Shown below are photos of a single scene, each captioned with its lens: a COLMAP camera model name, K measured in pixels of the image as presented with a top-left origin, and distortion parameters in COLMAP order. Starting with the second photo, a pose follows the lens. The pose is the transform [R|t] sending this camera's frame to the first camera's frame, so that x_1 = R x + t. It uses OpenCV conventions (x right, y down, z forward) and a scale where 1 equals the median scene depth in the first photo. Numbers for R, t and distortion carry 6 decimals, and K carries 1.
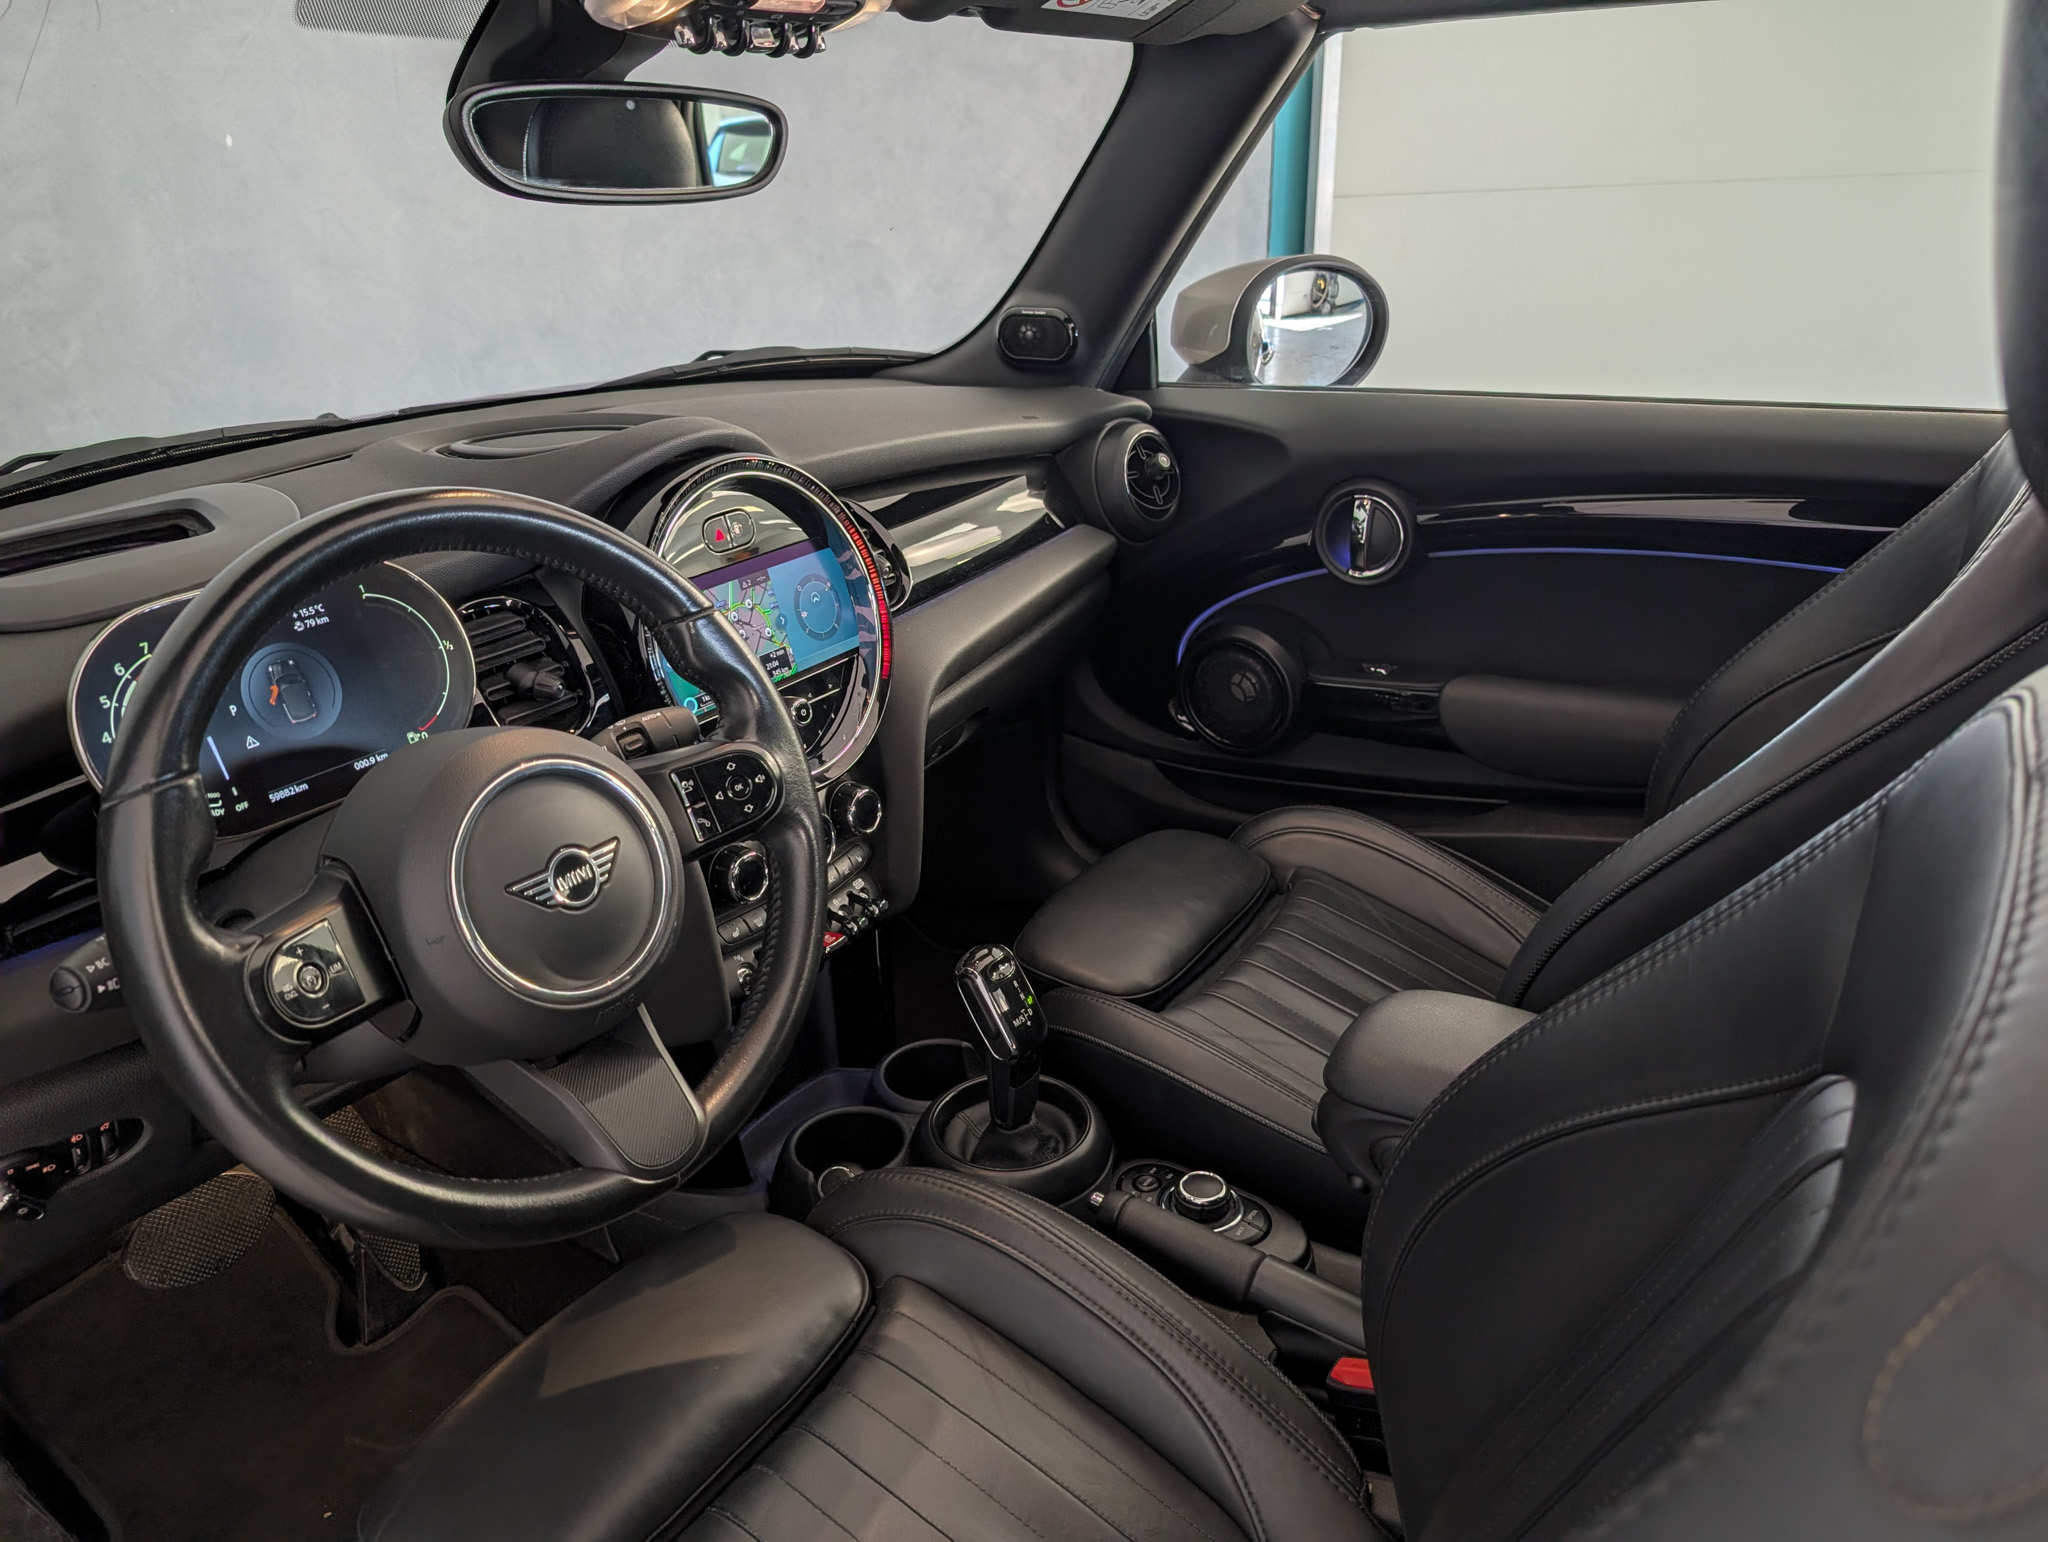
lens RADIAL K [[1465.0, 0, 1022.2], [0, 1465.0, 782.9], [0, 0, 1]] dist [0.002235, -0.008106]
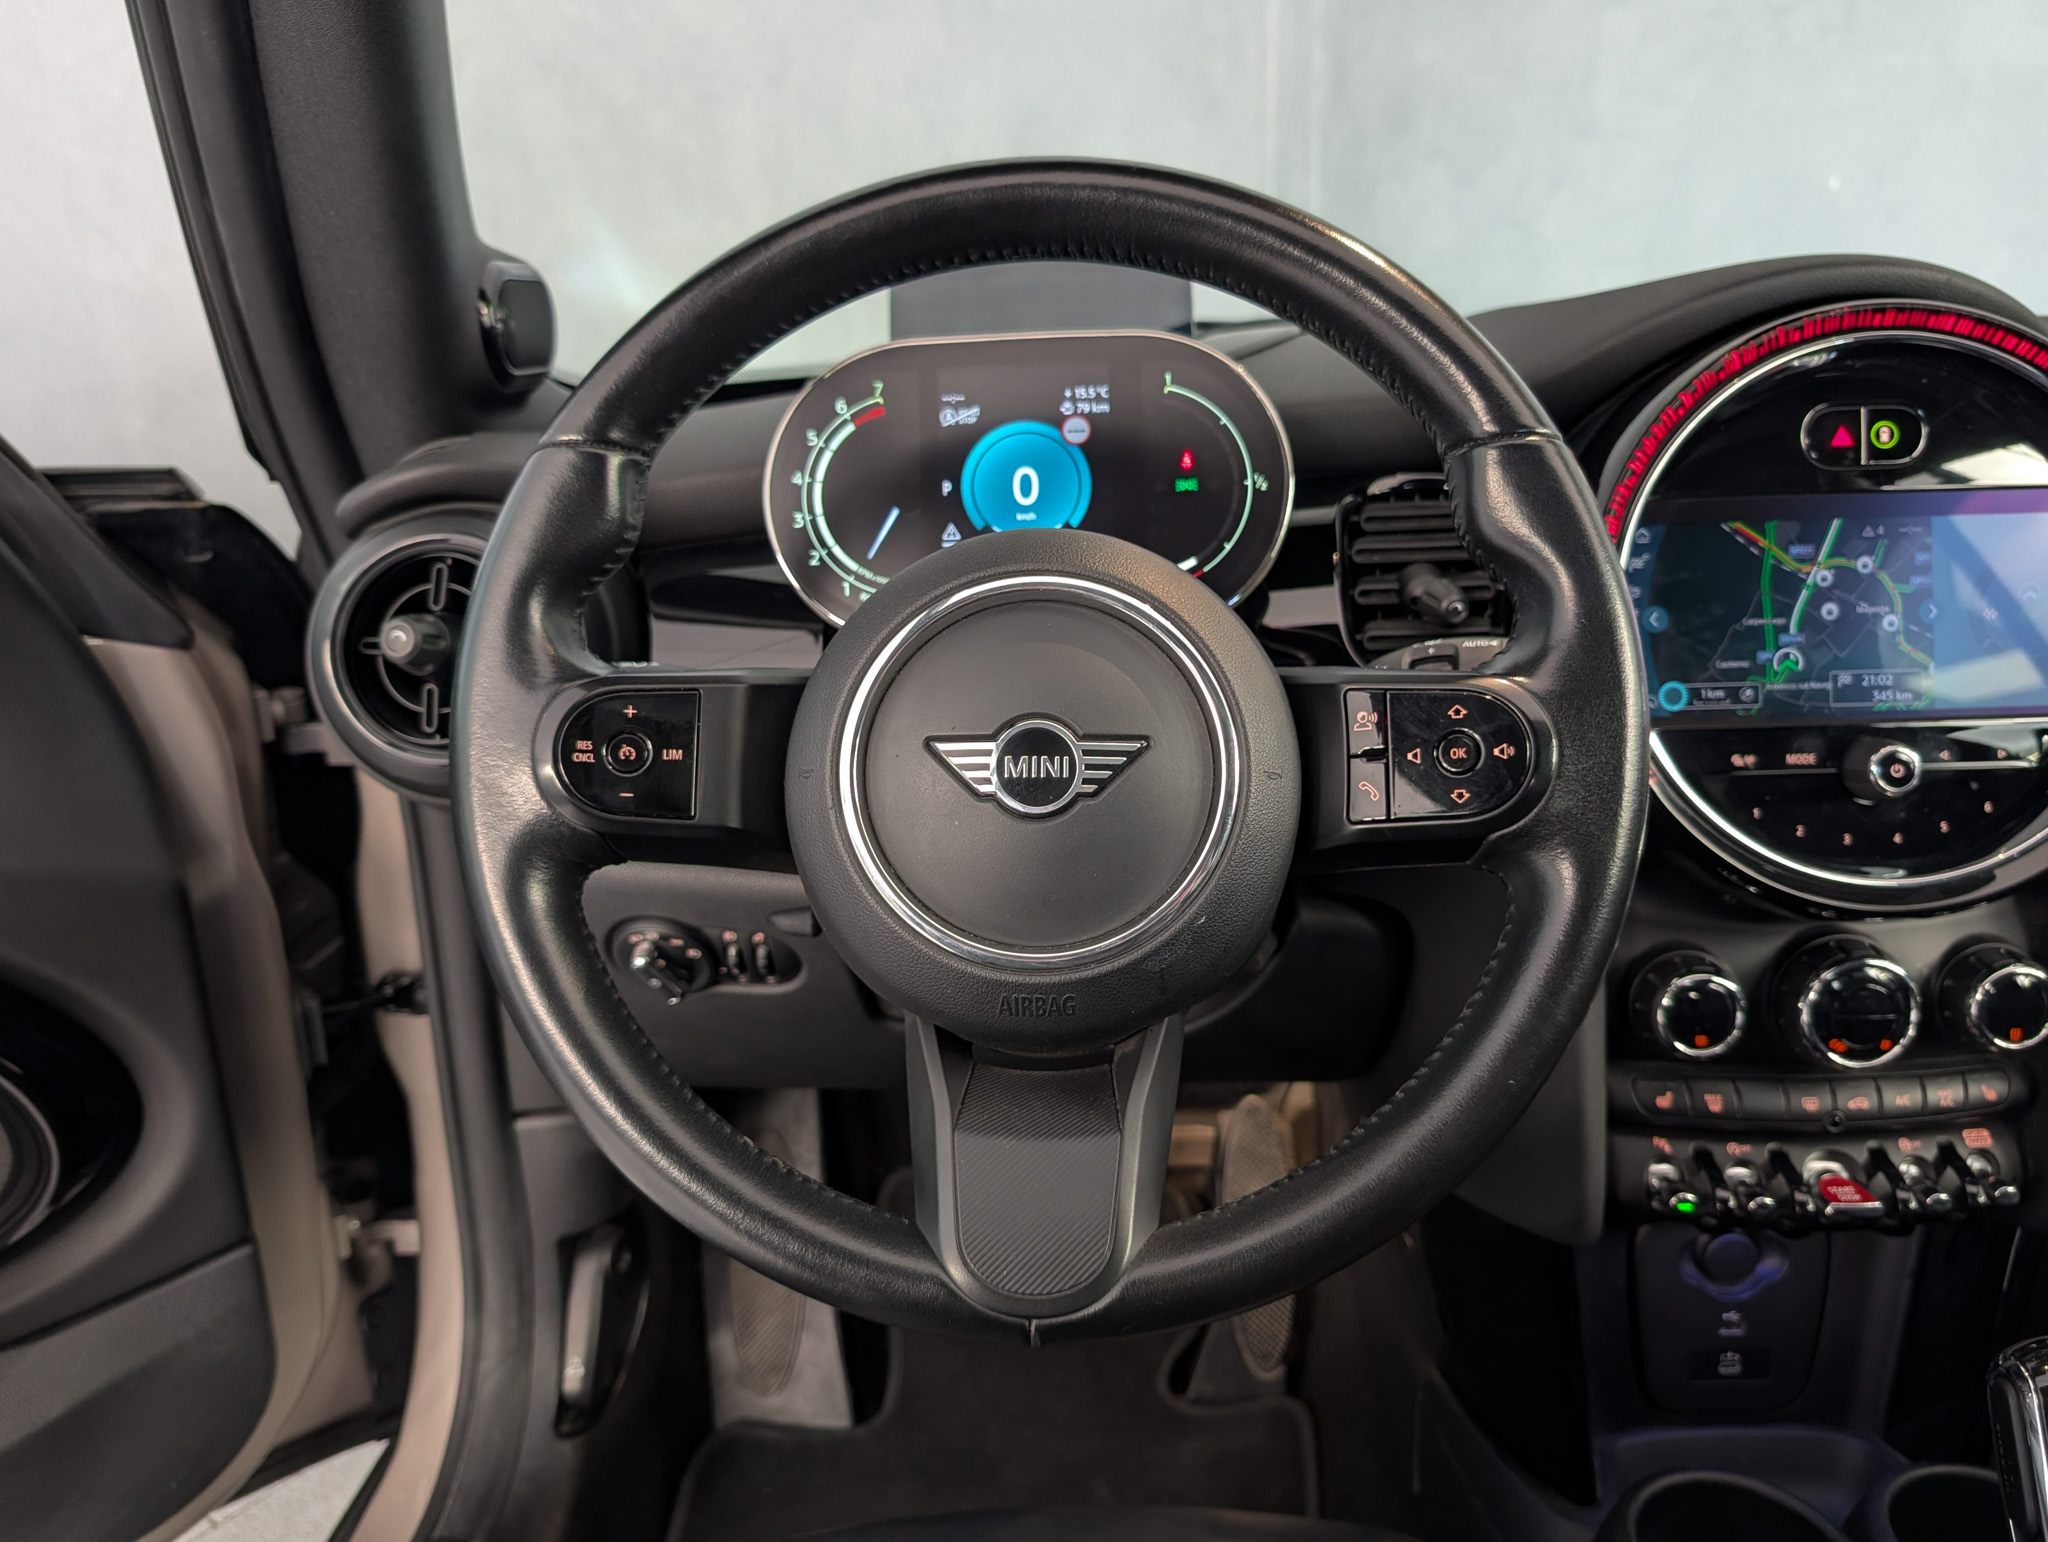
lens RADIAL K [[1465.0, 0, 1022.2], [0, 1465.0, 782.9], [0, 0, 1]] dist [0.002235, -0.008106]
pose [[0.544538, 0.243475, -0.802619, 0.115392], [-0.321604, 0.944408, 0.068294, 0.024773], [0.774628, 0.220937, 0.592569, 0.440533]]
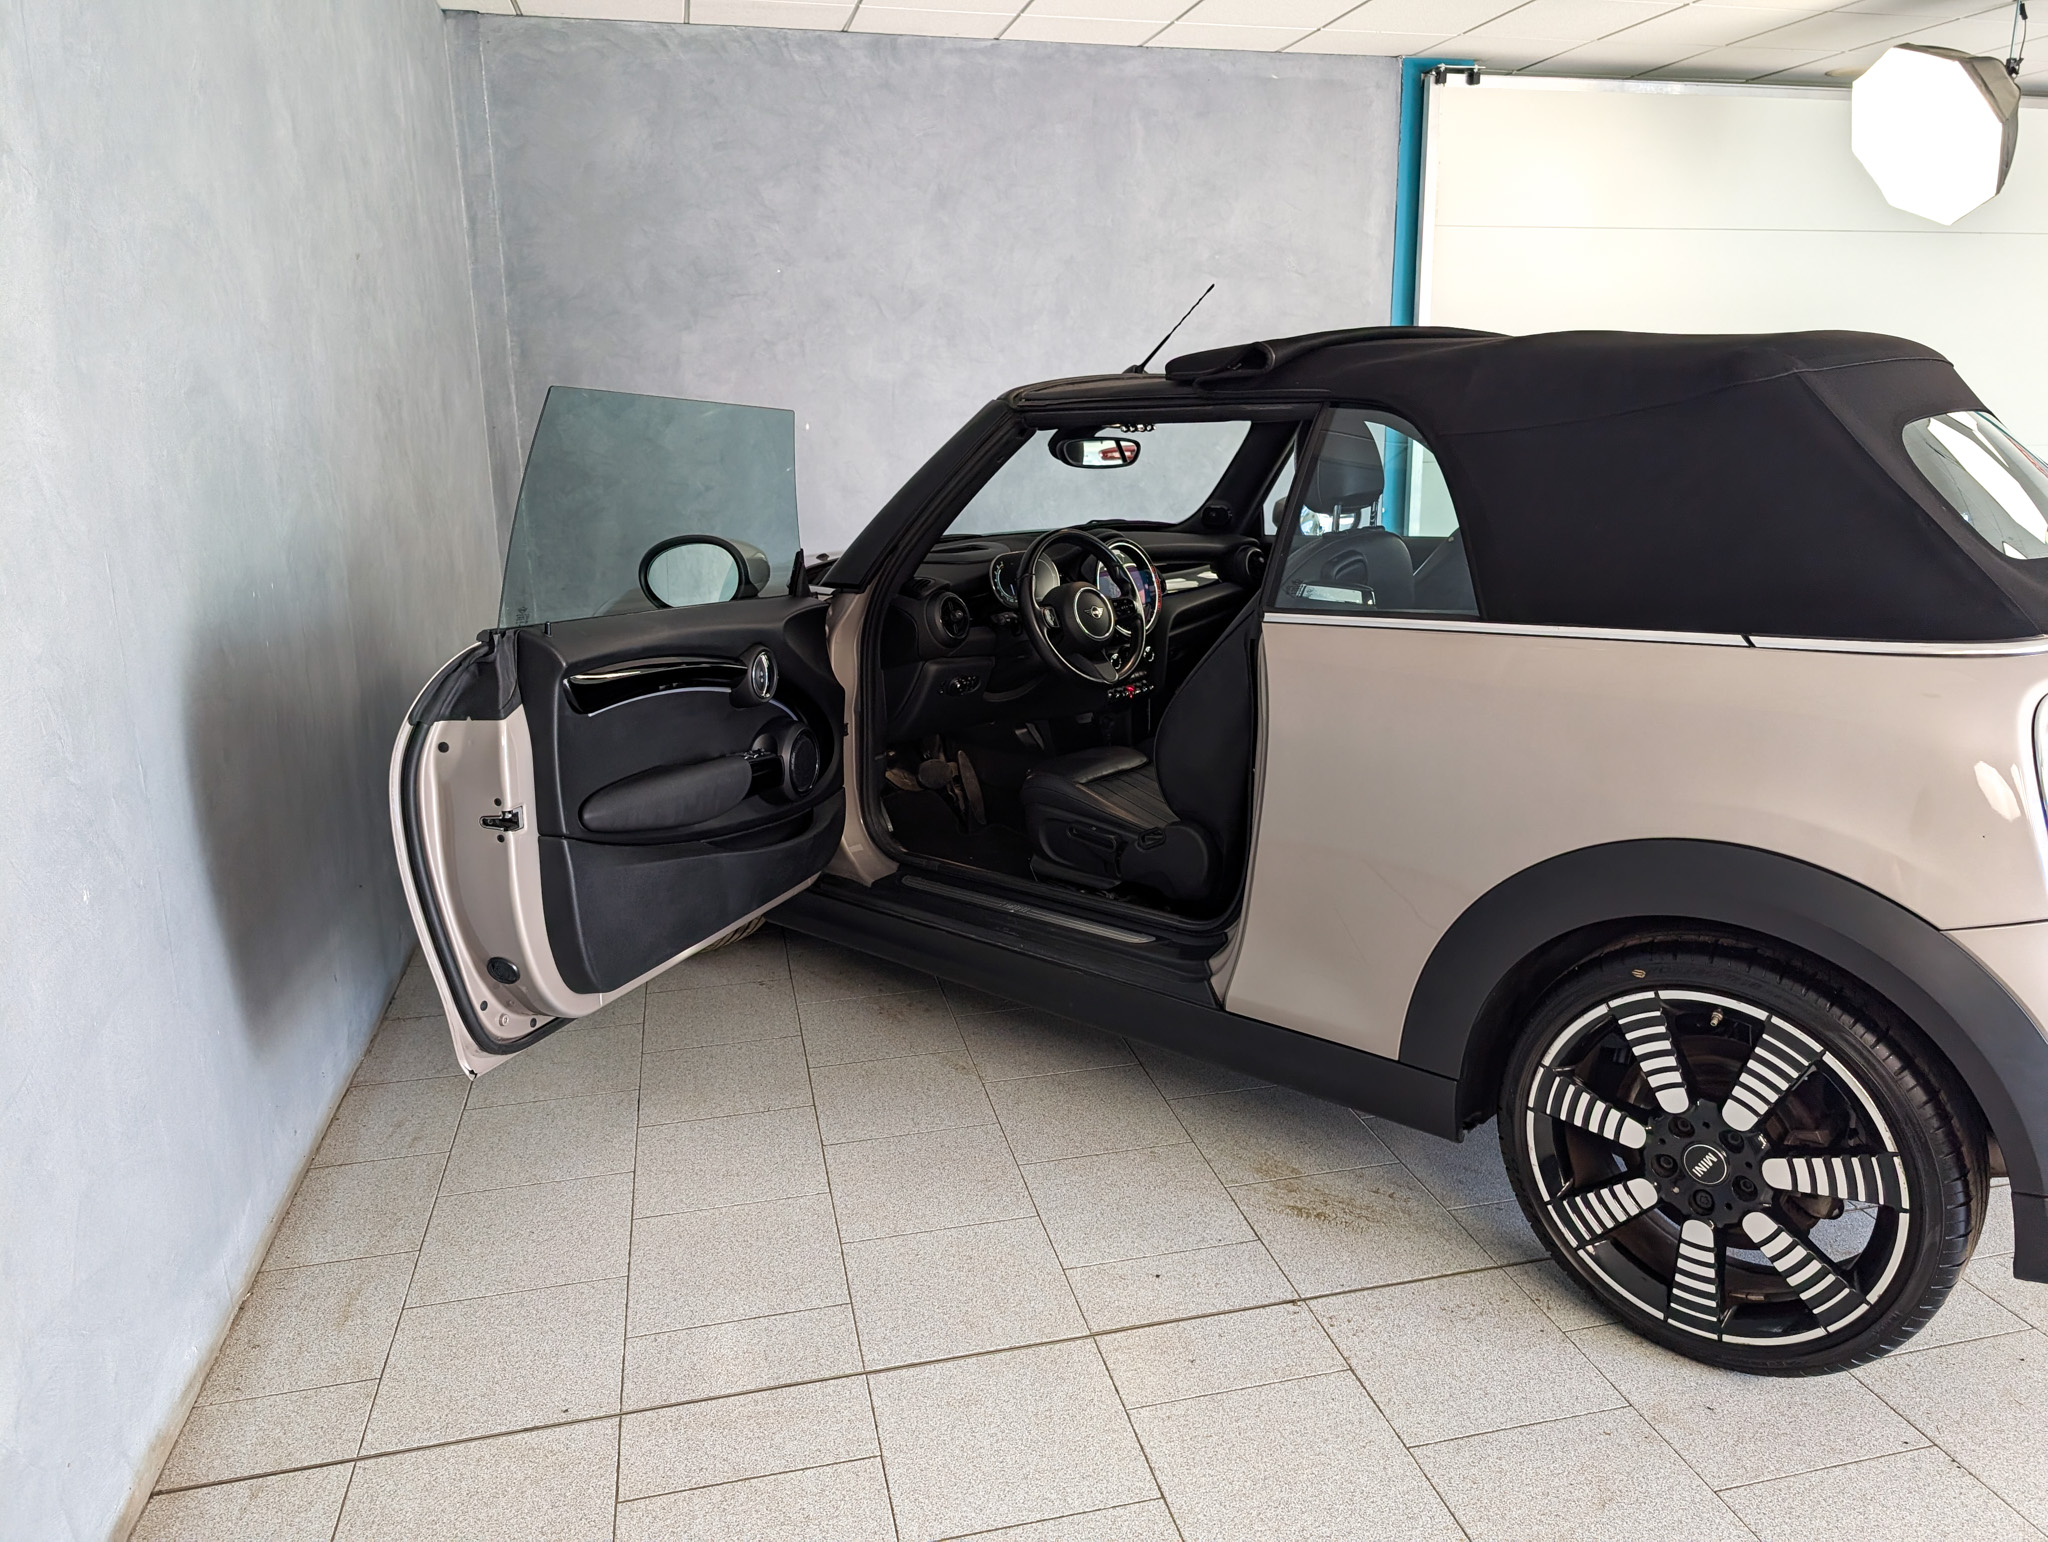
lens RADIAL K [[1538.0, 0, 972.2], [0, 1538.0, 748.7], [0, 0, 1]] dist [0.040796, -0.052221]
pose [[0.984376, 0.048813, -0.169180, 0.092022], [-0.079896, 0.980026, -0.182113, 0.932636], [0.156912, 0.192785, 0.968614, -2.423617]]
